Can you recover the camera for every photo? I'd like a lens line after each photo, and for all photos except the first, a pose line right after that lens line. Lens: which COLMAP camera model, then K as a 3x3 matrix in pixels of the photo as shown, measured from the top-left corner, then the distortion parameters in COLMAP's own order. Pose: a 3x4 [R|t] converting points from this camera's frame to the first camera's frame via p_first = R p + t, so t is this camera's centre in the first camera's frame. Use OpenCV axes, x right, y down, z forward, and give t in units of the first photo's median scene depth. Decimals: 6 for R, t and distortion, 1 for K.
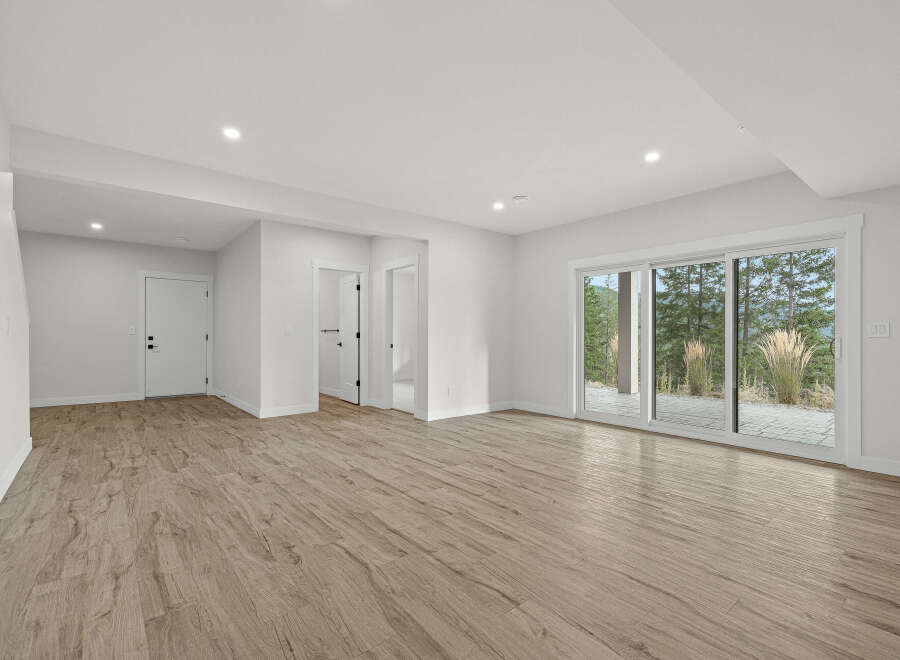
lens RADIAL K [[425.5, 0, 450.0], [0, 425.5, 330.0], [0, 0, 1]] dist [-0.001463, -0.000087]
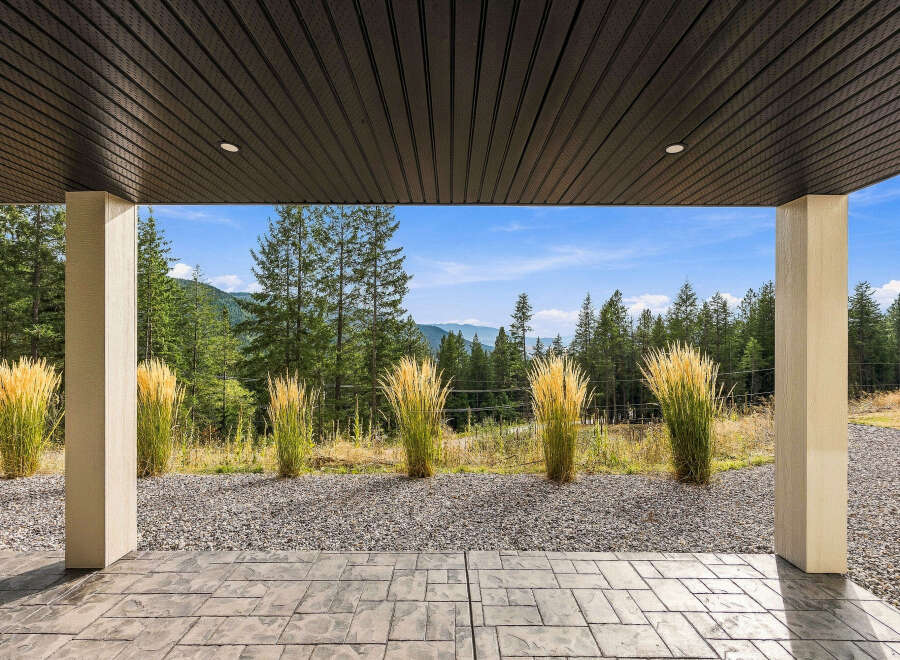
lens RADIAL K [[425.5, 0, 450.0], [0, 425.5, 330.0], [0, 0, 1]] dist [-0.001463, -0.000087]
pose [[0.641489, 0.011708, 0.767043, 0.090999], [-0.010925, 0.999922, -0.006126, -0.012125], [-0.767054, -0.004450, 0.641567, 0.153249]]
